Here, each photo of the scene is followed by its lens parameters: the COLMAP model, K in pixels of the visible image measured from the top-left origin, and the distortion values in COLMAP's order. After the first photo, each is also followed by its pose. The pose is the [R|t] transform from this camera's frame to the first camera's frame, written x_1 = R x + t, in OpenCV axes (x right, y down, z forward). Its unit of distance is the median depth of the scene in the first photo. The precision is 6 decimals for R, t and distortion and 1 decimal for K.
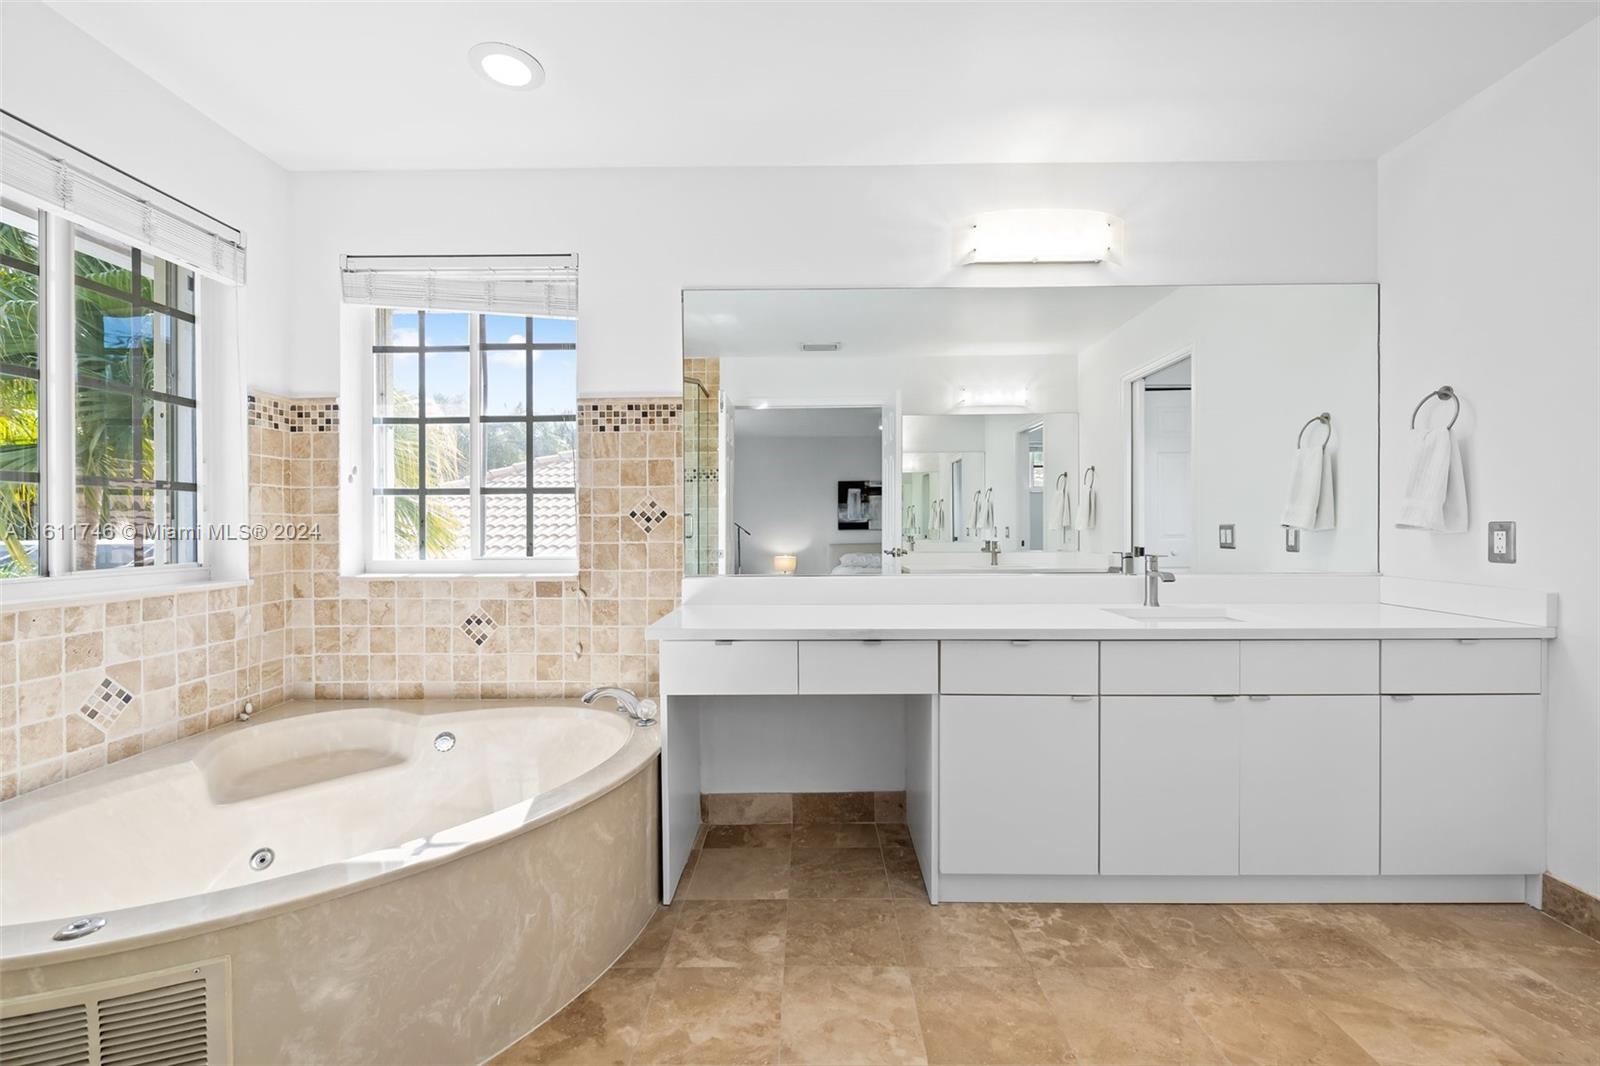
lens RADIAL K [[671.3, 0, 801.8], [0, 671.3, 525.5], [0, 0, 1]] dist [0.003097, 0.000234]
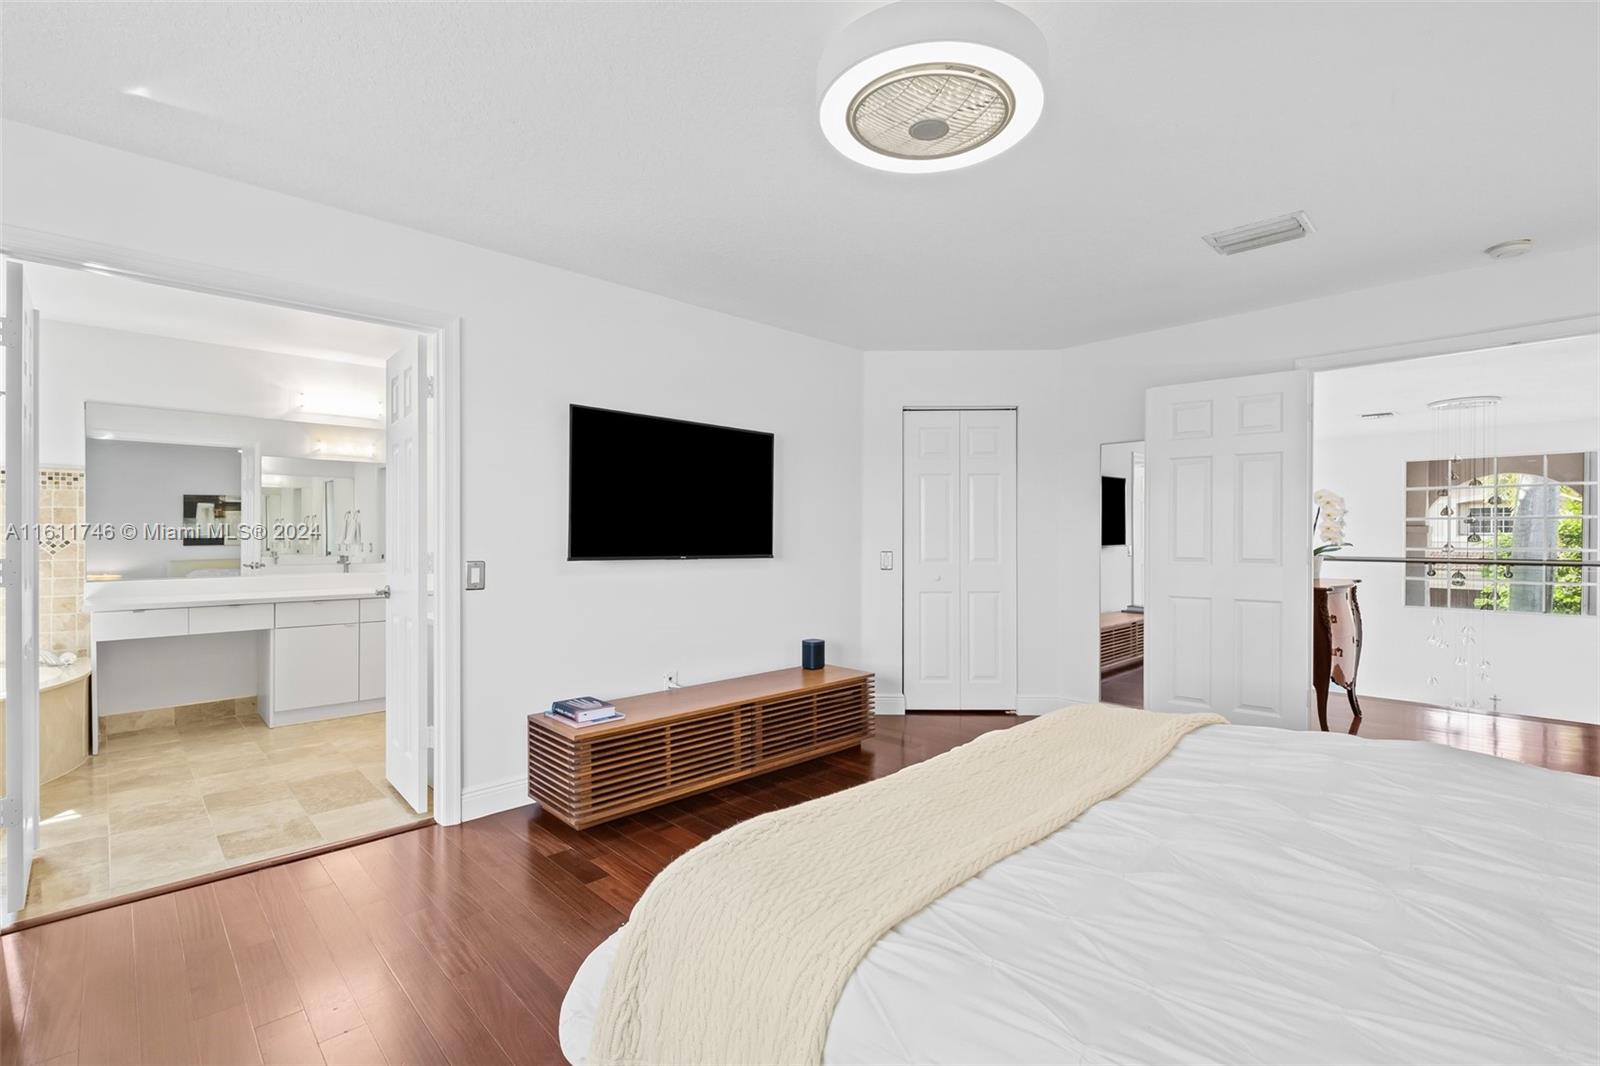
lens RADIAL K [[730.7, 0, 802.8], [0, 730.7, 535.5], [0, 0, 1]] dist [0.001577, -0.000272]
pose [[0.715361, 0.002766, 0.698749, -0.198187], [-0.002485, 0.999996, -0.001416, -0.040664], [-0.698751, -0.000723, 0.715365, -1.660757]]
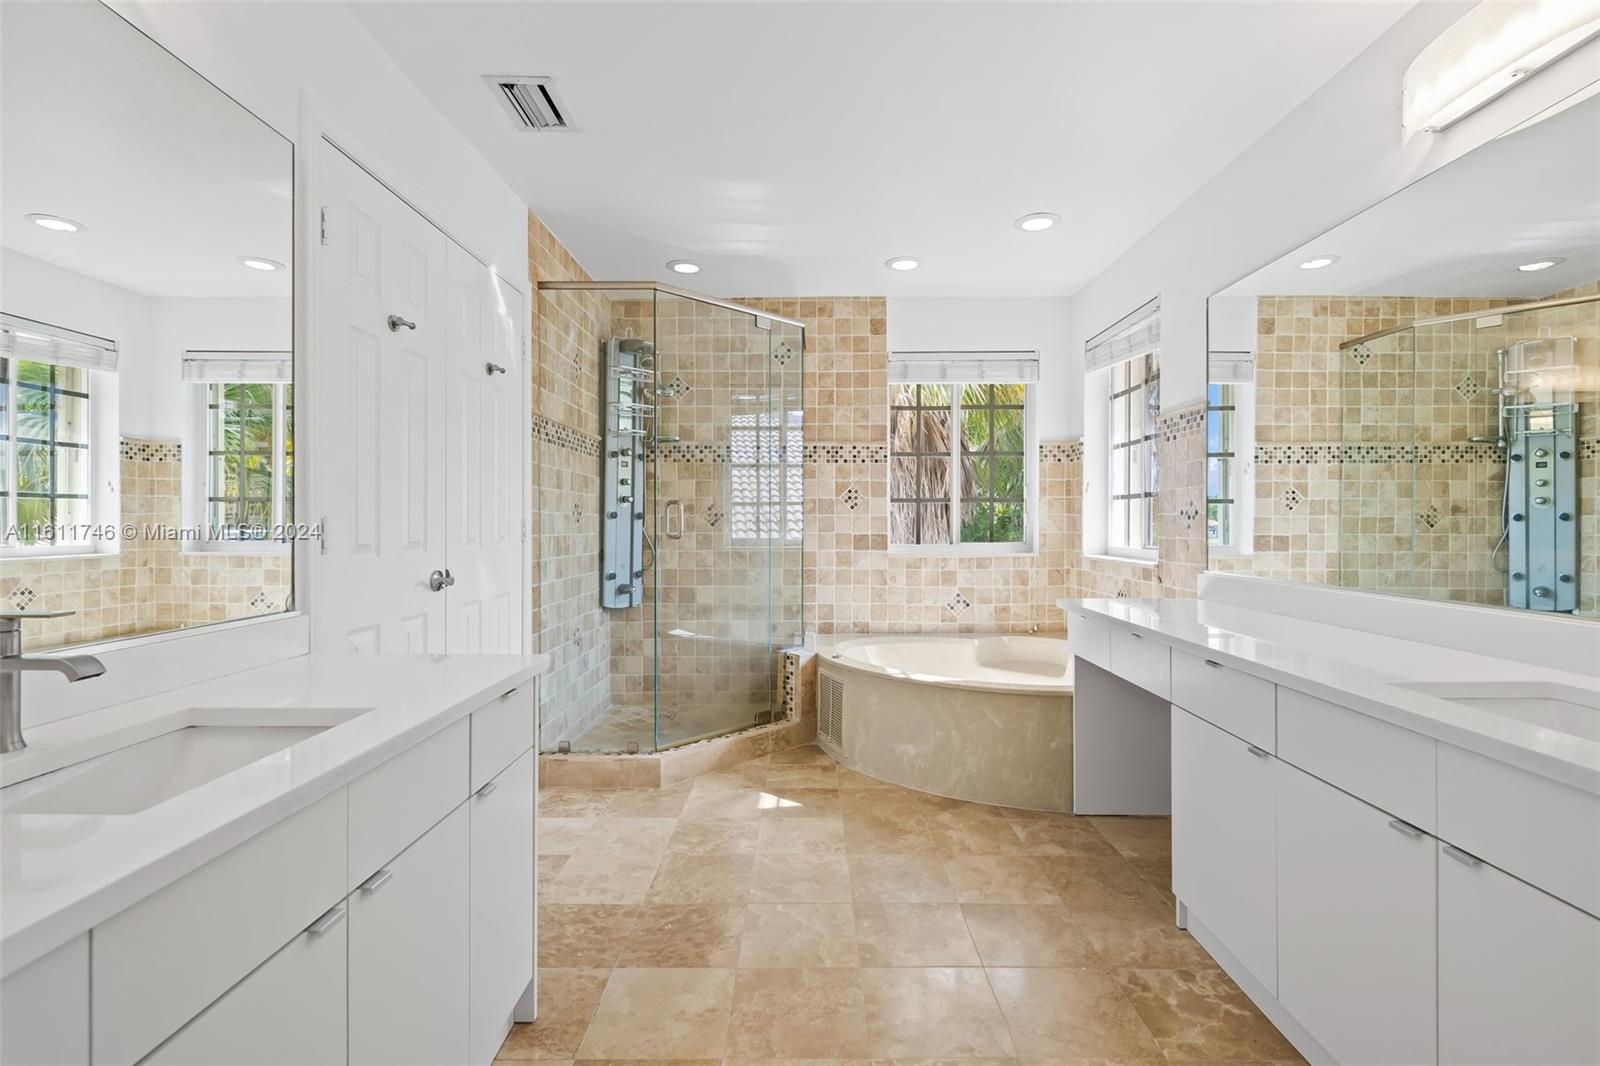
lens RADIAL K [[725.7, 0, 796.3], [0, 725.7, 521.9], [0, 0, 1]] dist [0.001190, 0.000033]
pose [[-0.001841, 0.005201, -0.999985, 1.106664], [0.001918, 0.999985, 0.005197, -0.010720], [0.999996, -0.001908, -0.001851, 0.422427]]
